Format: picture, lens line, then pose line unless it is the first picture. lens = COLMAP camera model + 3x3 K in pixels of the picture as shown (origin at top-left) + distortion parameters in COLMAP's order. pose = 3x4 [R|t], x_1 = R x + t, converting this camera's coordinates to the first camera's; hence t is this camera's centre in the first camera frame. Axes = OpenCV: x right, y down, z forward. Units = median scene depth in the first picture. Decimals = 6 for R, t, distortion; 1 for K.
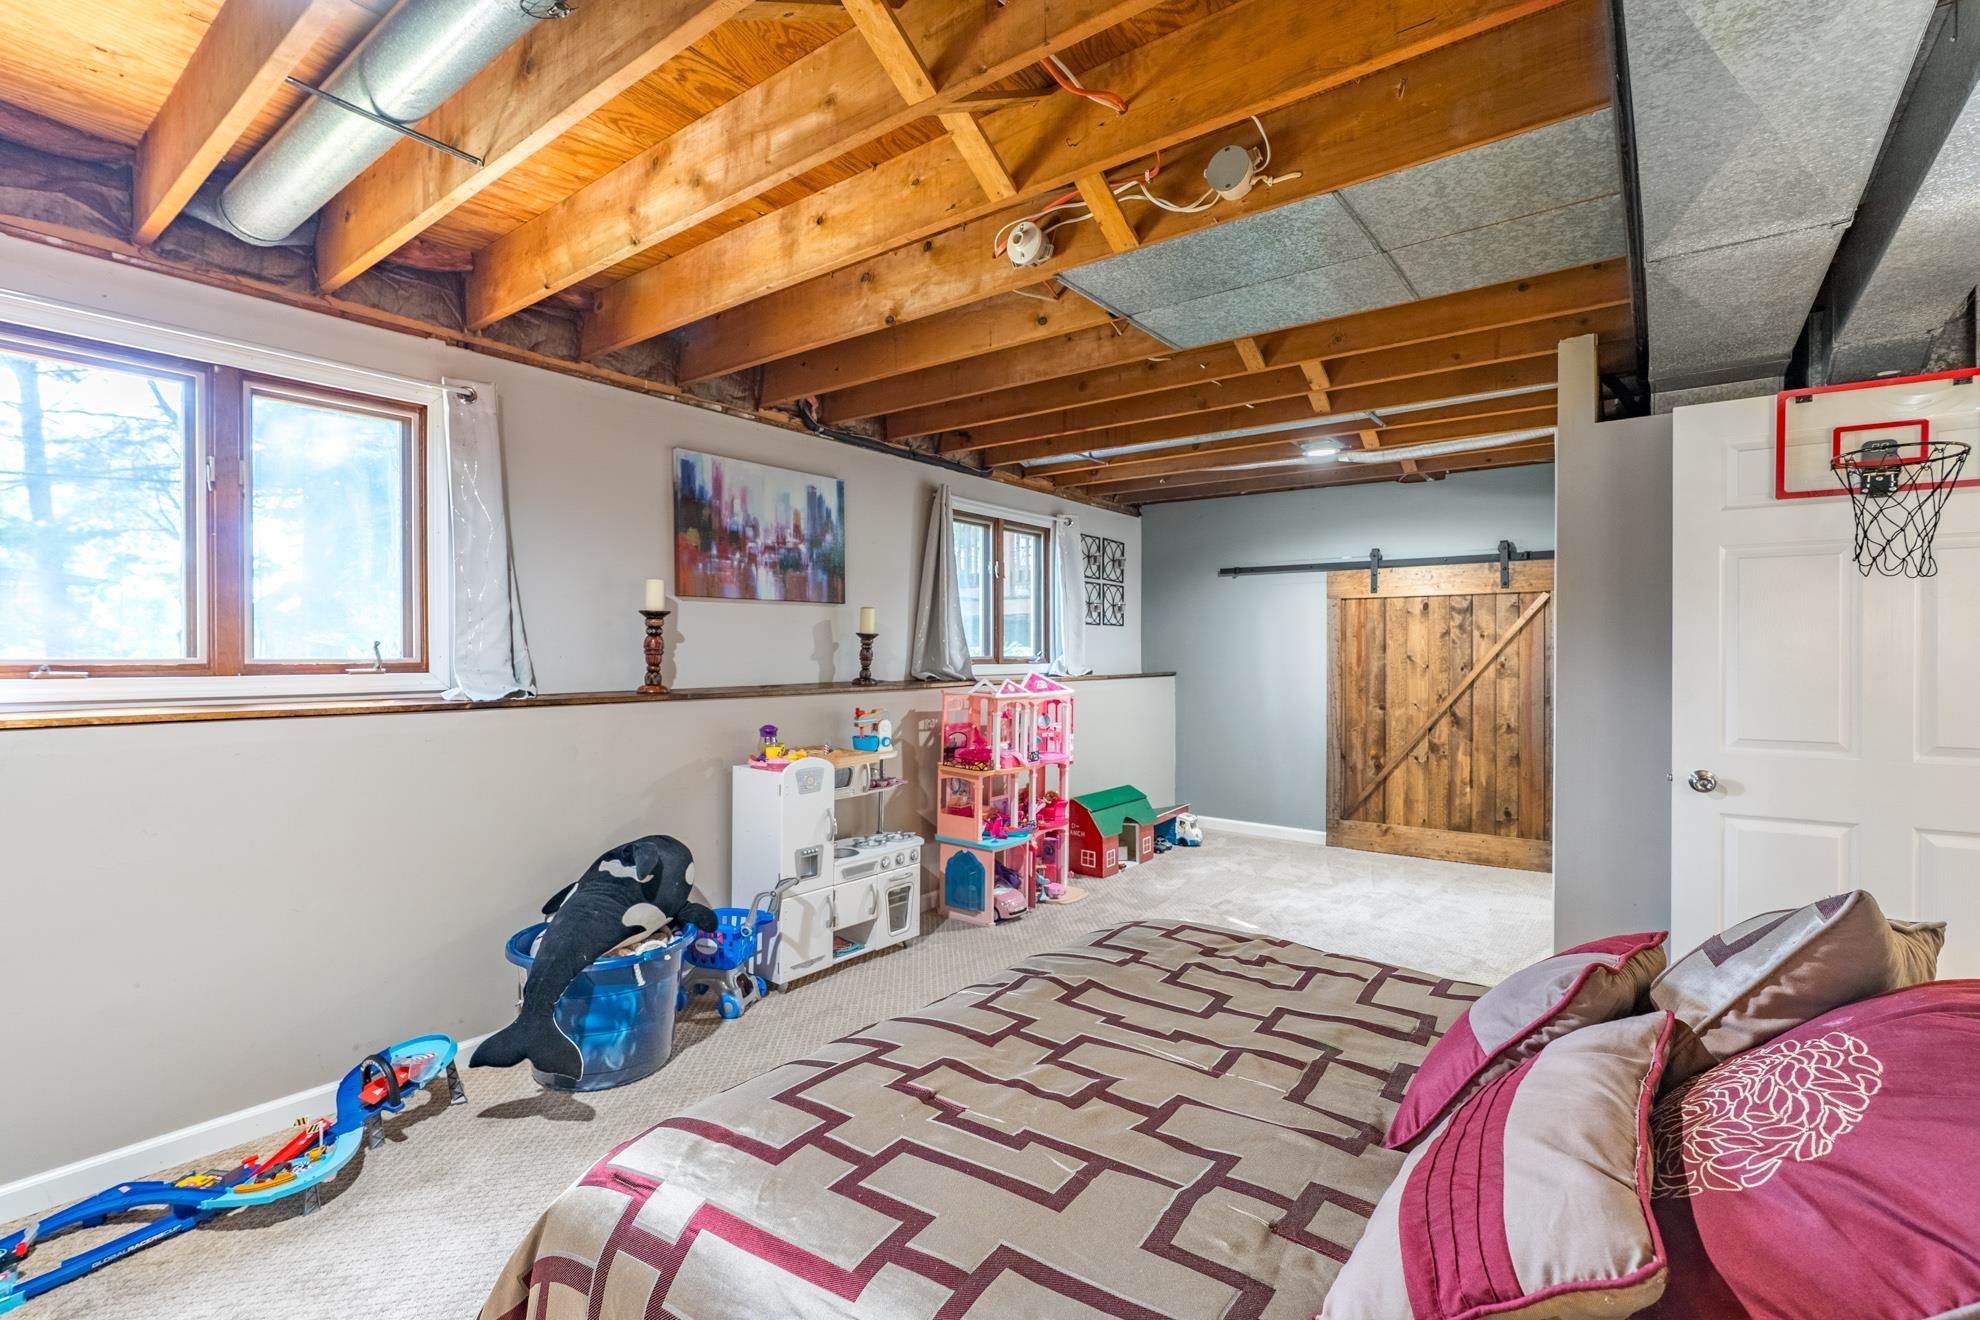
lens RADIAL K [[901.2, 0, 958.3], [0, 901.2, 650.6], [0, 0, 1]] dist [-0.005985, 0.001475]
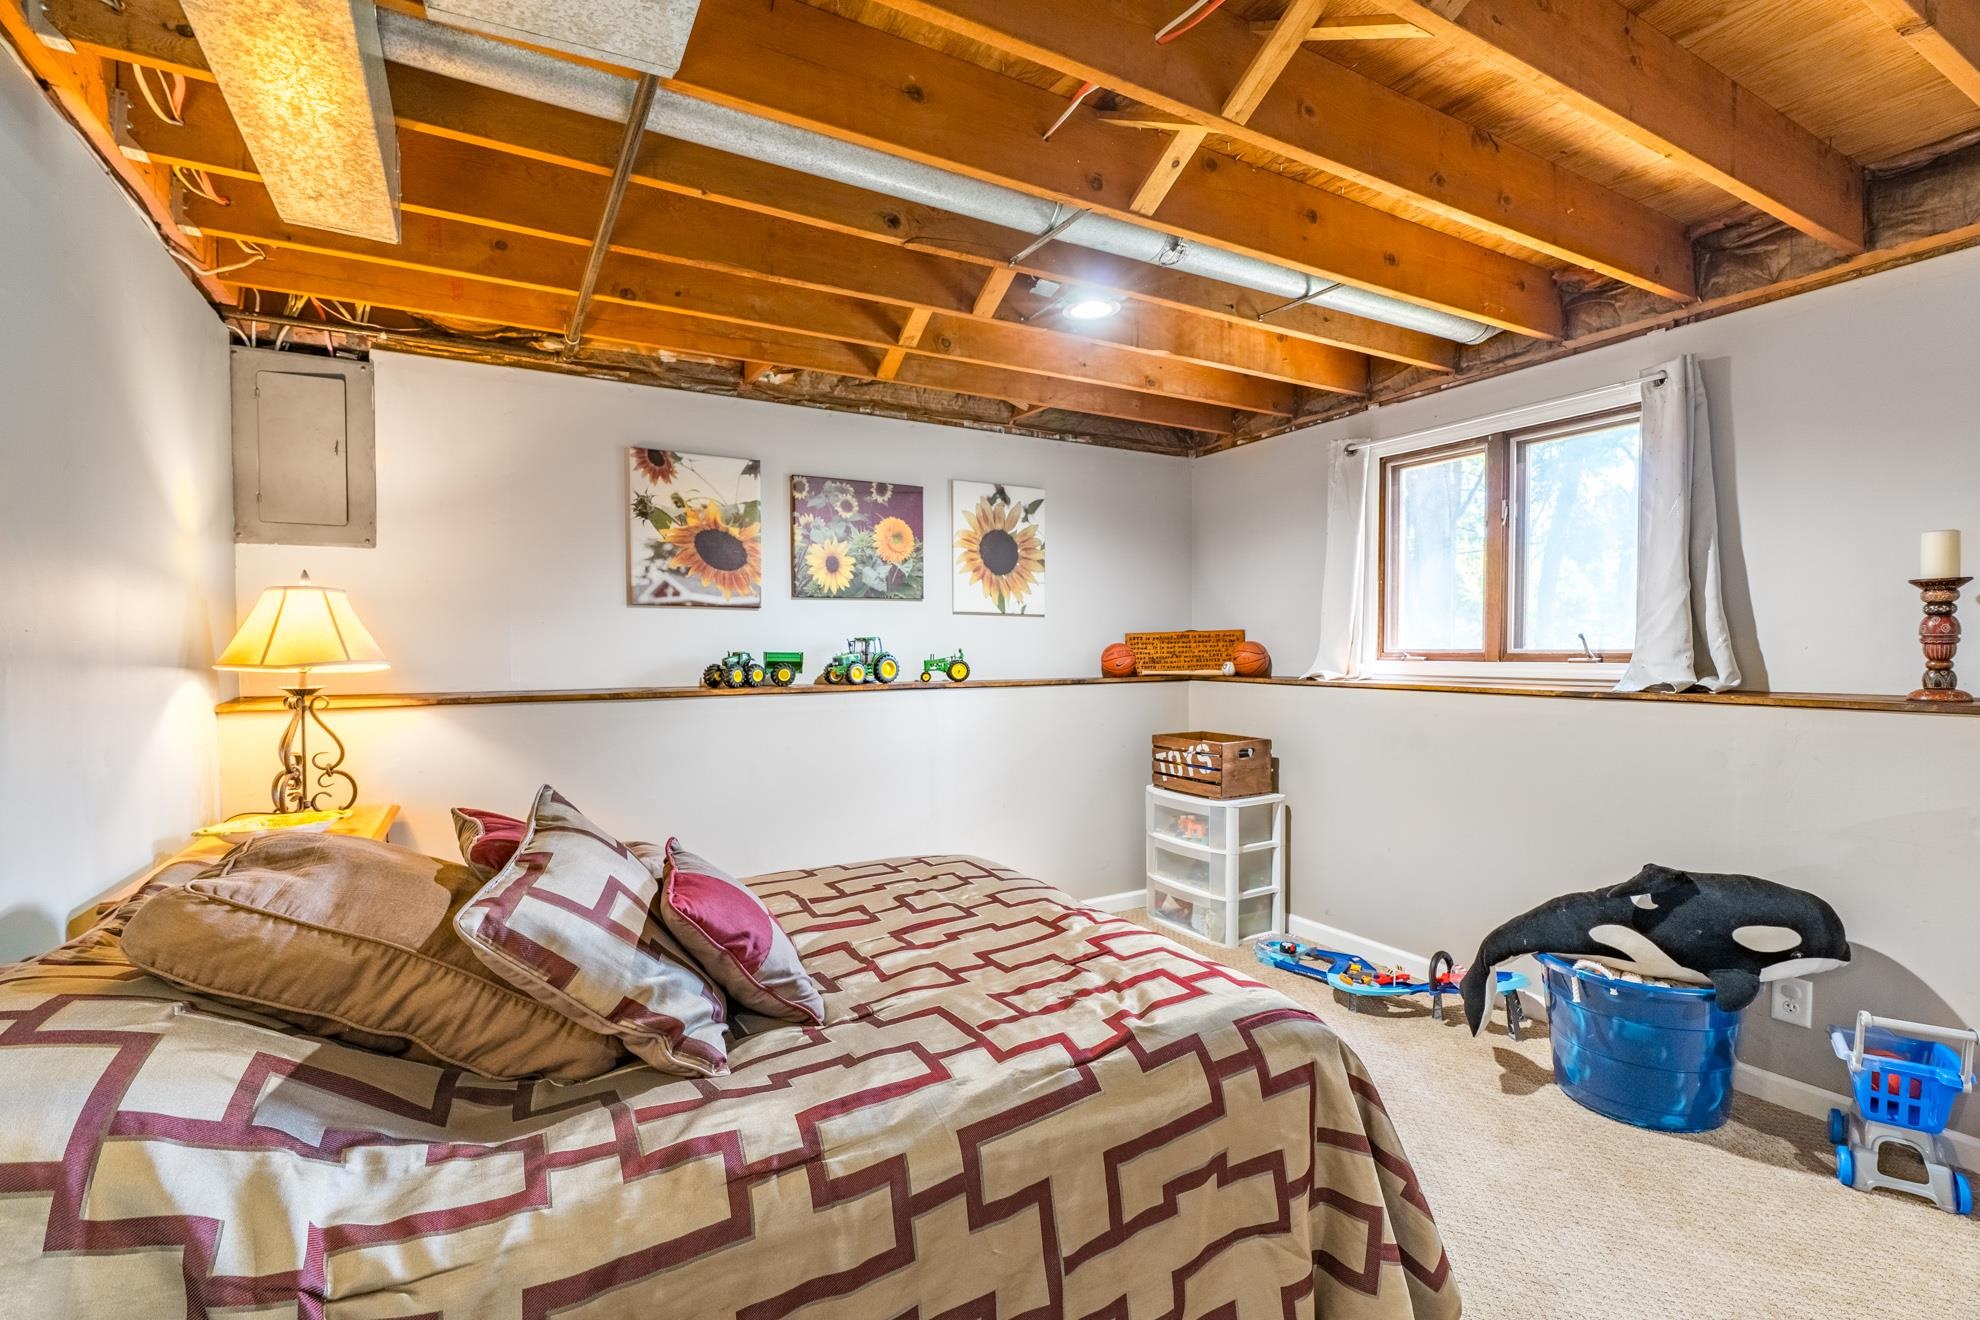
lens RADIAL K [[901.2, 0, 983.8], [0, 901.2, 668.7], [0, 0, 1]] dist [-0.005985, 0.001475]
pose [[-0.384379, 0.018498, -0.922990, 0.695470], [0.004381, 0.999825, 0.018213, 0.009755], [0.923165, 0.002957, -0.384392, 0.757783]]
